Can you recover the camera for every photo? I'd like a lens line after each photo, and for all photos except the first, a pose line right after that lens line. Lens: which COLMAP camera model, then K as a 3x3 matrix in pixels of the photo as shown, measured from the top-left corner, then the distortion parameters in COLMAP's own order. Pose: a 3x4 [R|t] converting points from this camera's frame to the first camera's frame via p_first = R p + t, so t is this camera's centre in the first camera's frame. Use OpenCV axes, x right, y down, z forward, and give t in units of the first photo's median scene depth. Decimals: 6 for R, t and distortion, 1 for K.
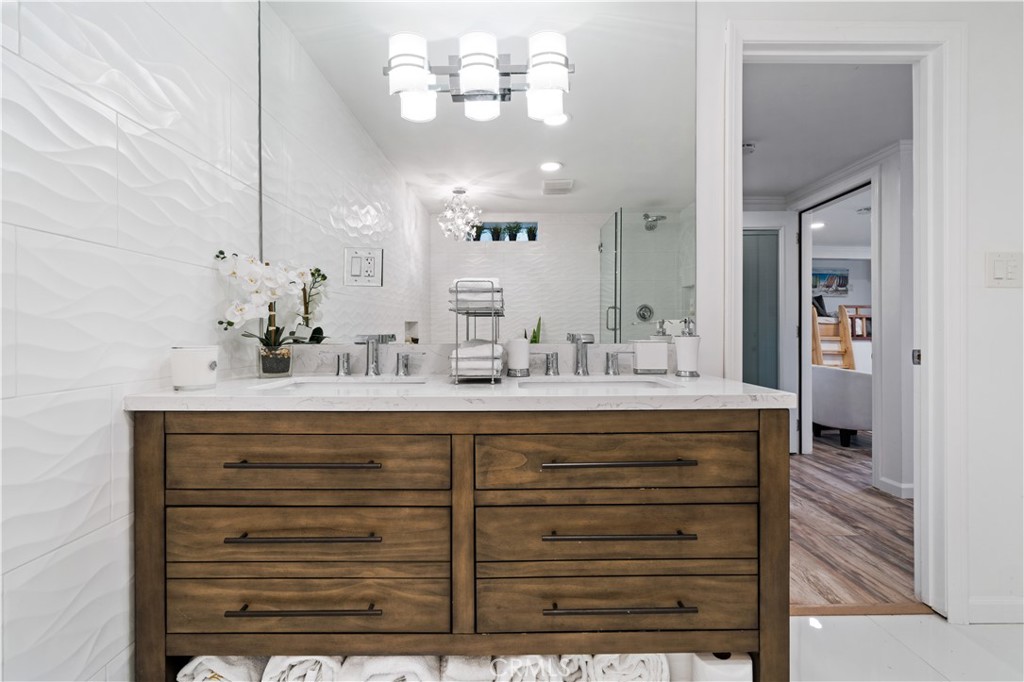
lens RADIAL K [[439.3, 0, 509.8], [0, 439.3, 335.2], [0, 0, 1]] dist [-0.001877, -0.000042]
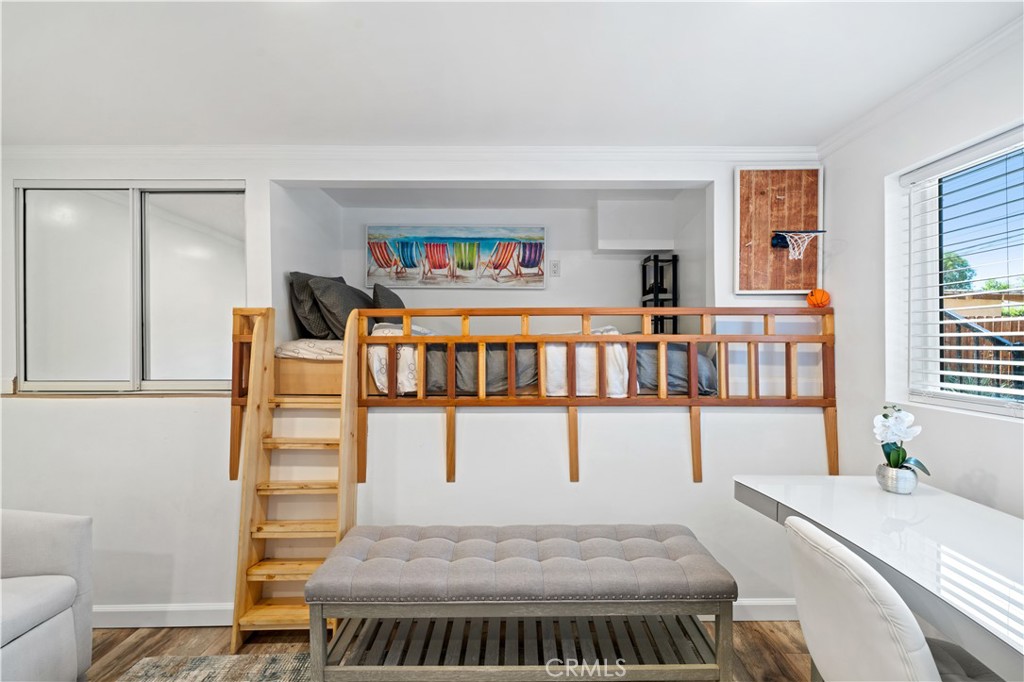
lens RADIAL K [[470.9, 0, 509.6], [0, 470.9, 336.8], [0, 0, 1]] dist [0.002789, 0.000603]
pose [[0.999722, -0.005323, -0.022990, 0.881396], [0.005152, 0.999959, -0.007490, -0.041950], [0.023029, 0.007369, 0.999708, 0.616659]]
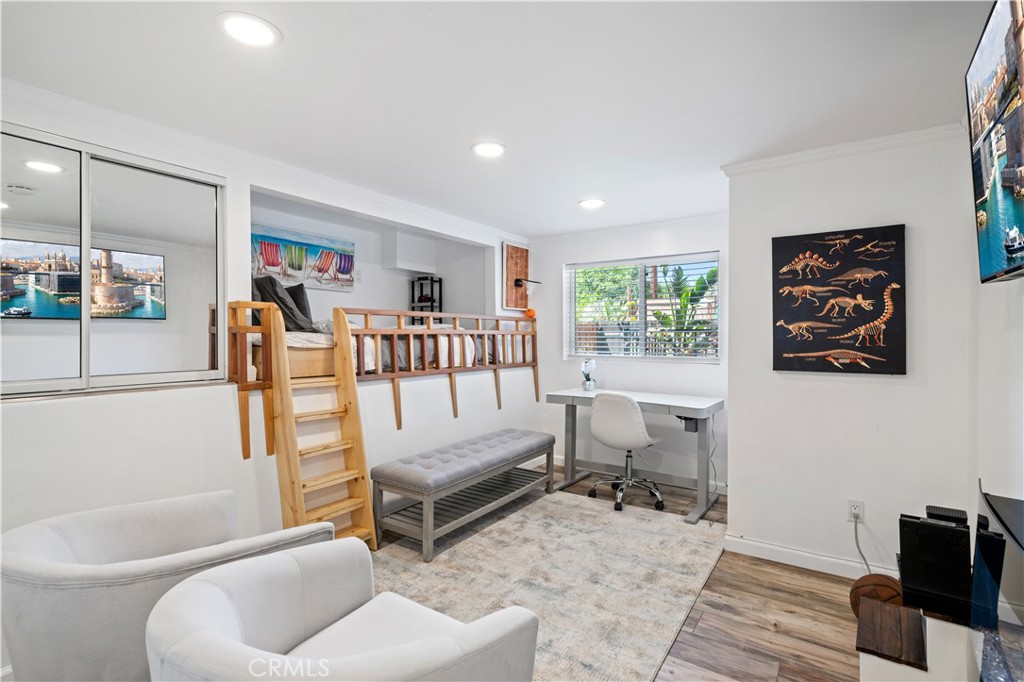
lens RADIAL K [[499.8, 0, 513.4], [0, 499.8, 337.9], [0, 0, 1]] dist [0.006753, 0.000358]
pose [[0.578684, -0.006494, 0.815526, 0.433992], [-0.000707, 0.999964, 0.008465, -0.040908], [-0.815551, -0.005475, 0.578659, 0.547247]]
